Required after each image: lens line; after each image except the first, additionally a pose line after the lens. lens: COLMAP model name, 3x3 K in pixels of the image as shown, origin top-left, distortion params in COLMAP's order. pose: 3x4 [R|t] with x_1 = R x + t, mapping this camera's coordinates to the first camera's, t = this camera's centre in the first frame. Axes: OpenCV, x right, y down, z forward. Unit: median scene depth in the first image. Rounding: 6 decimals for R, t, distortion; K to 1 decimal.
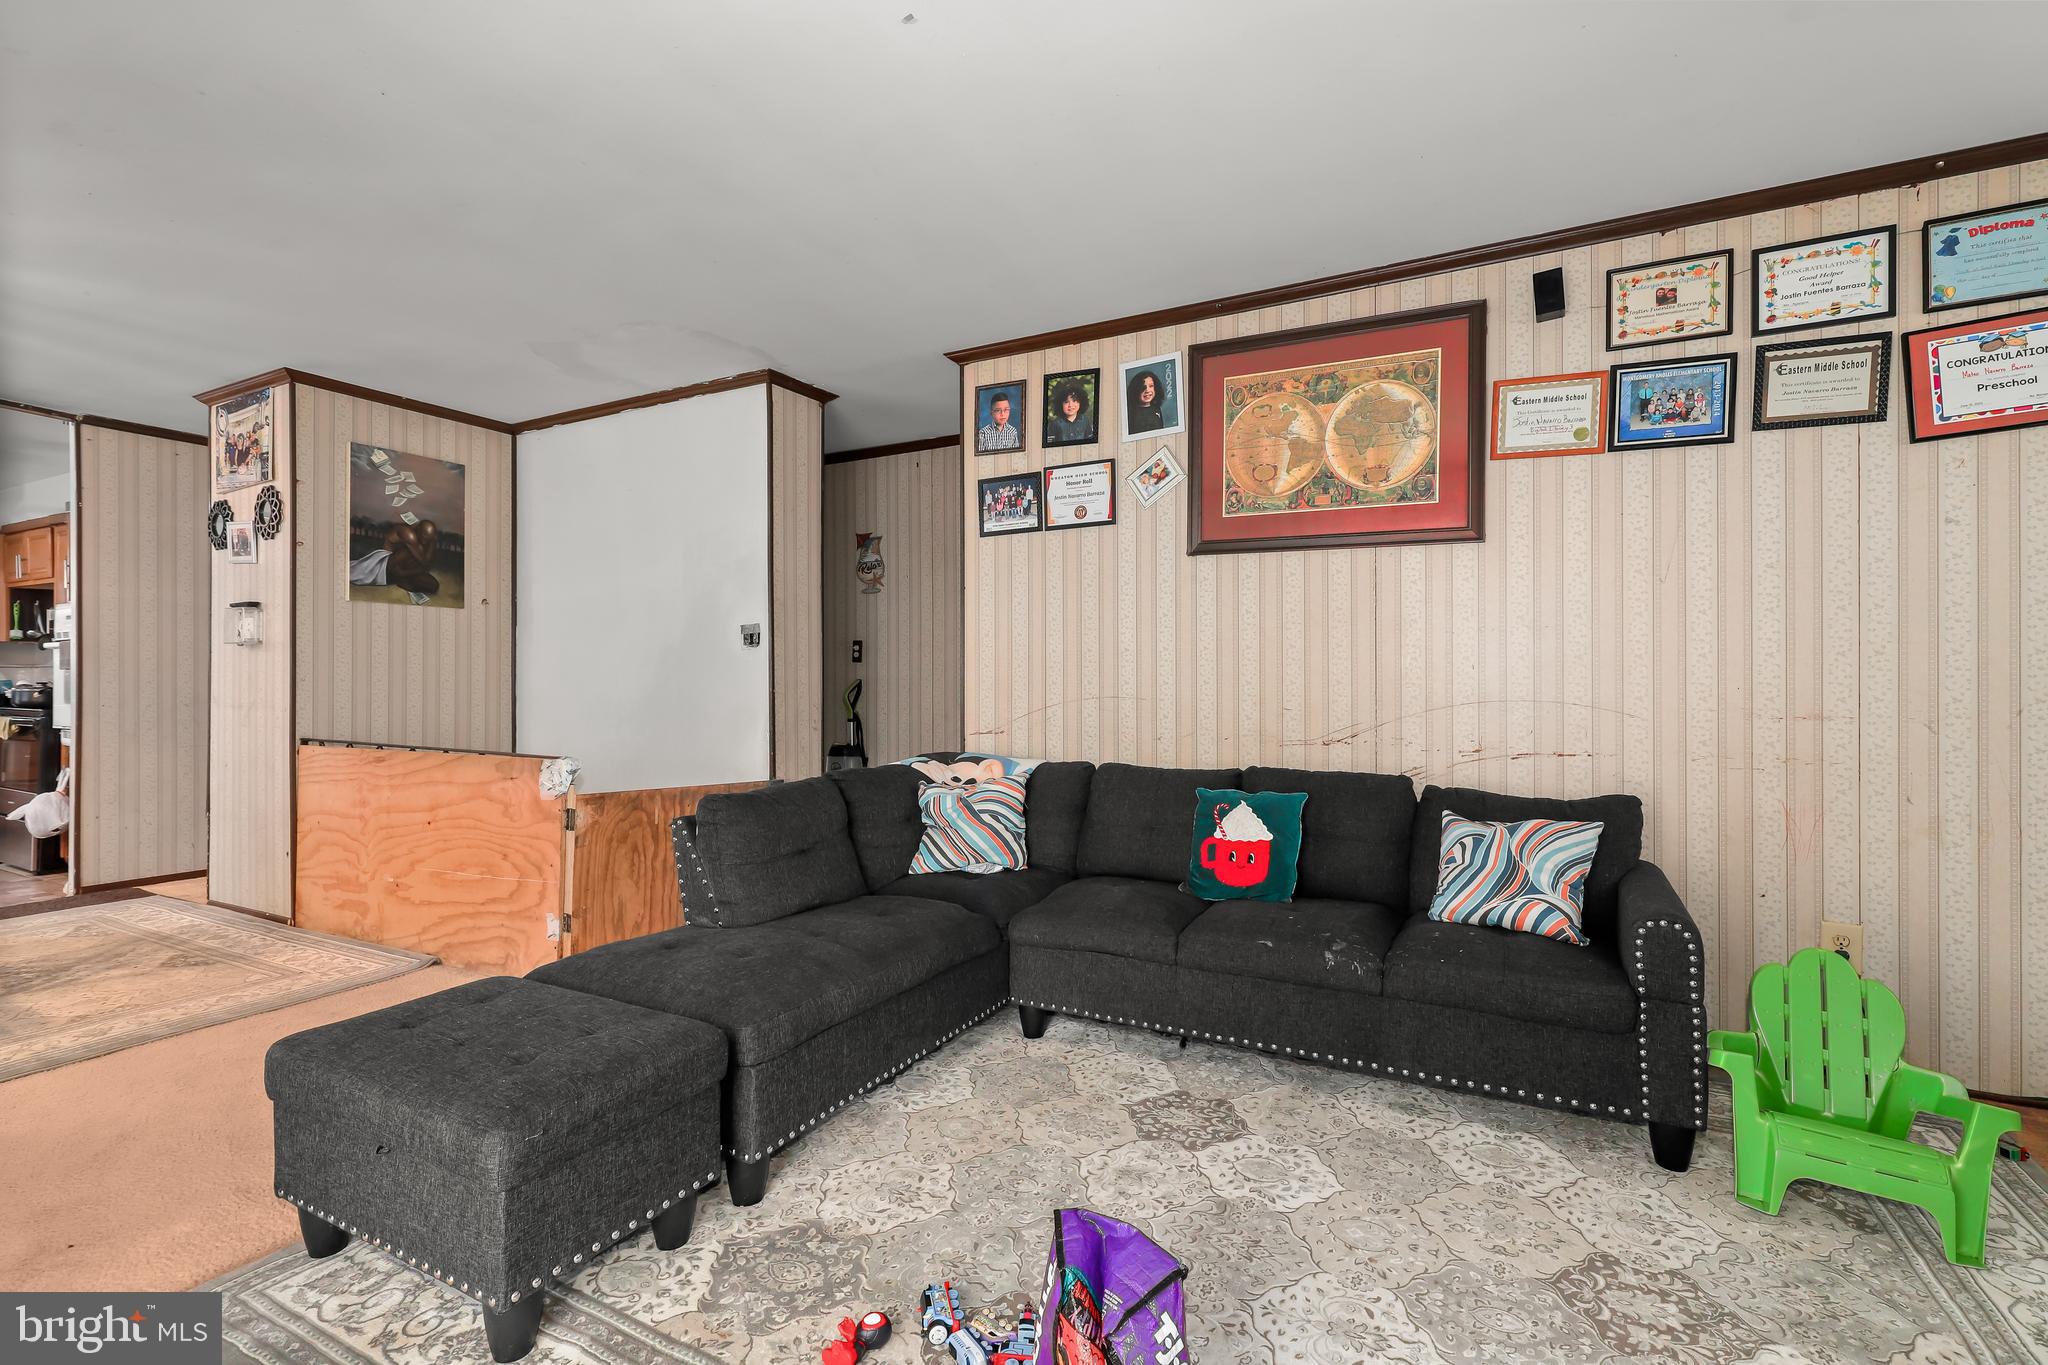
lens RADIAL K [[923.9, 0, 1042.0], [0, 923.9, 685.3], [0, 0, 1]] dist [0.000251, 0.000333]
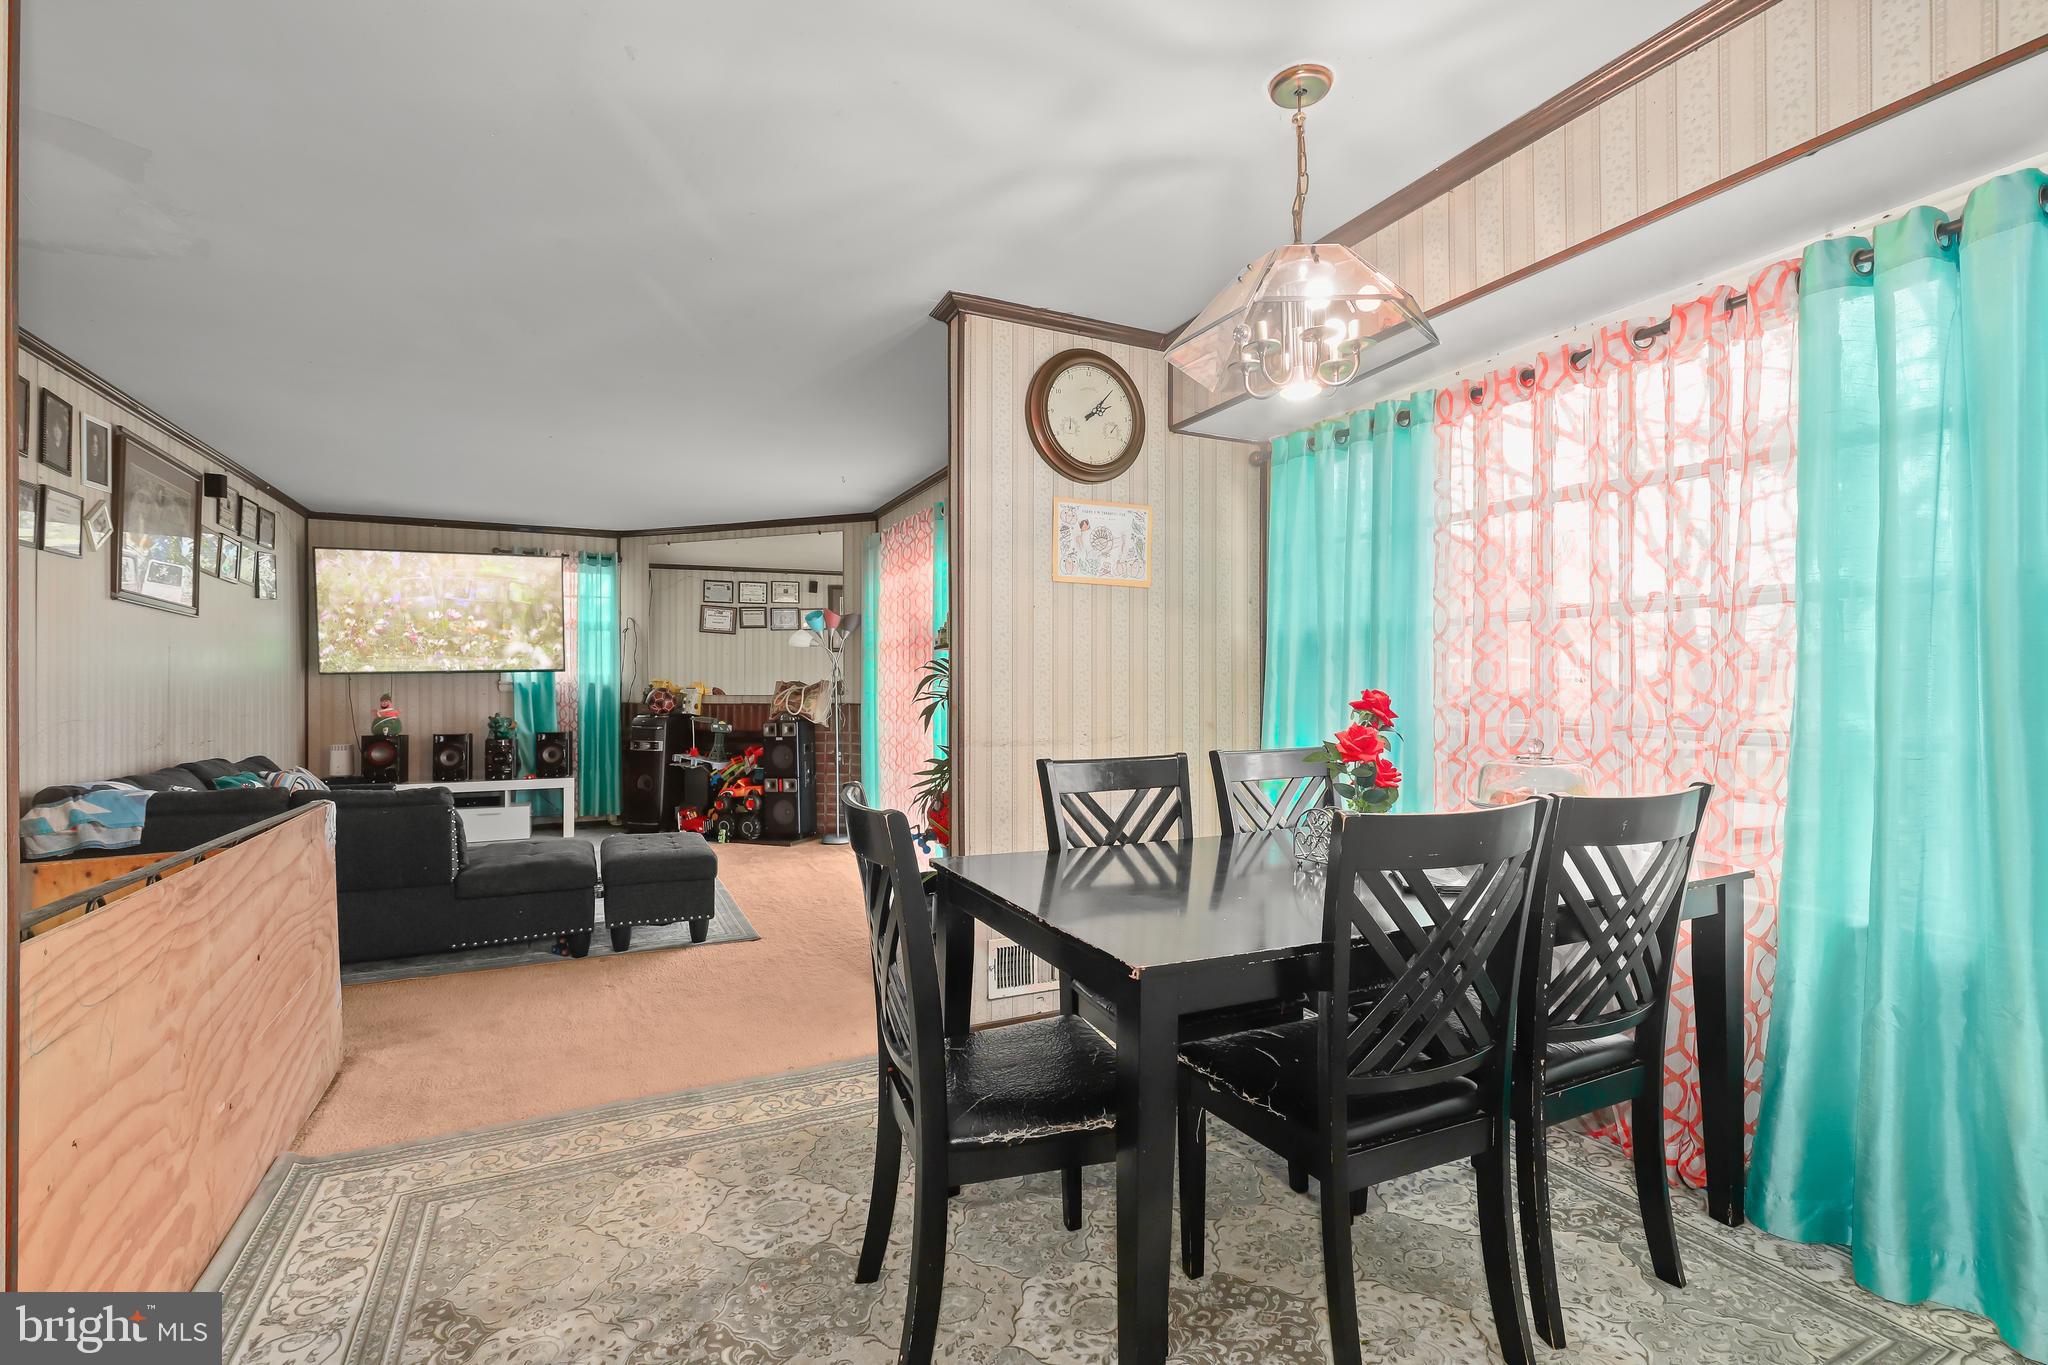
lens RADIAL K [[923.9, 0, 1042.0], [0, 923.9, 685.3], [0, 0, 1]] dist [0.000251, 0.000333]
pose [[-0.810999, -0.001426, 0.585046, -1.454698], [-0.000833, 0.999999, 0.001283, -0.030142], [-0.585047, 0.000553, -0.810999, 1.217319]]
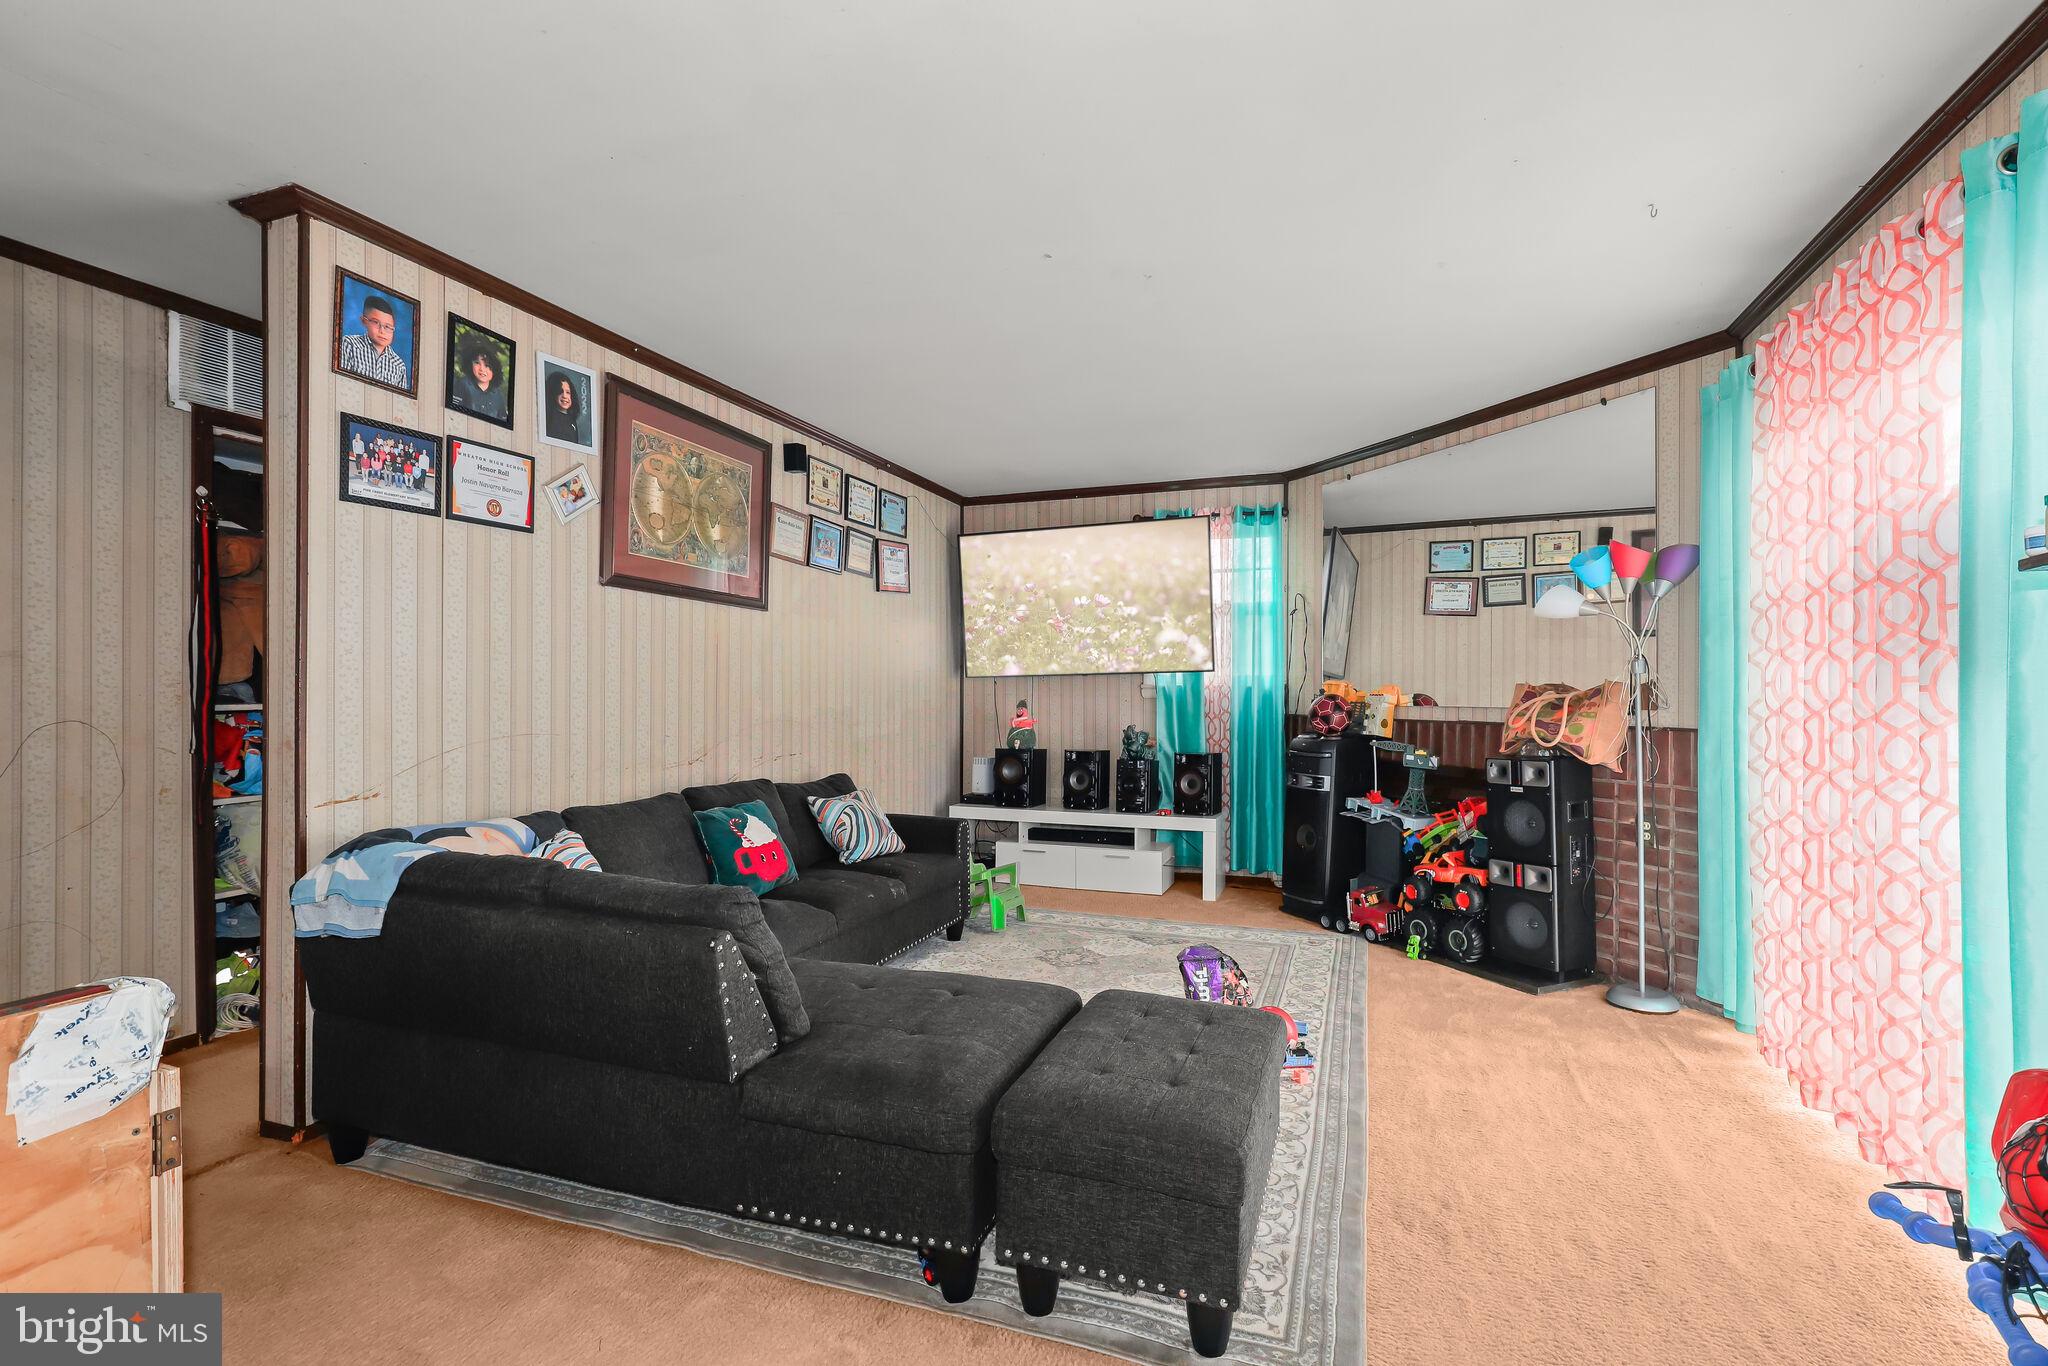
lens RADIAL K [[923.9, 0, 1042.0], [0, 923.9, 685.8], [0, 0, 1]] dist [0.000251, 0.000333]
pose [[-0.139586, 0.001051, 0.990209, -0.840443], [-0.000565, 0.999999, -0.001141, -0.031584], [-0.990210, -0.000719, -0.139585, 0.650187]]
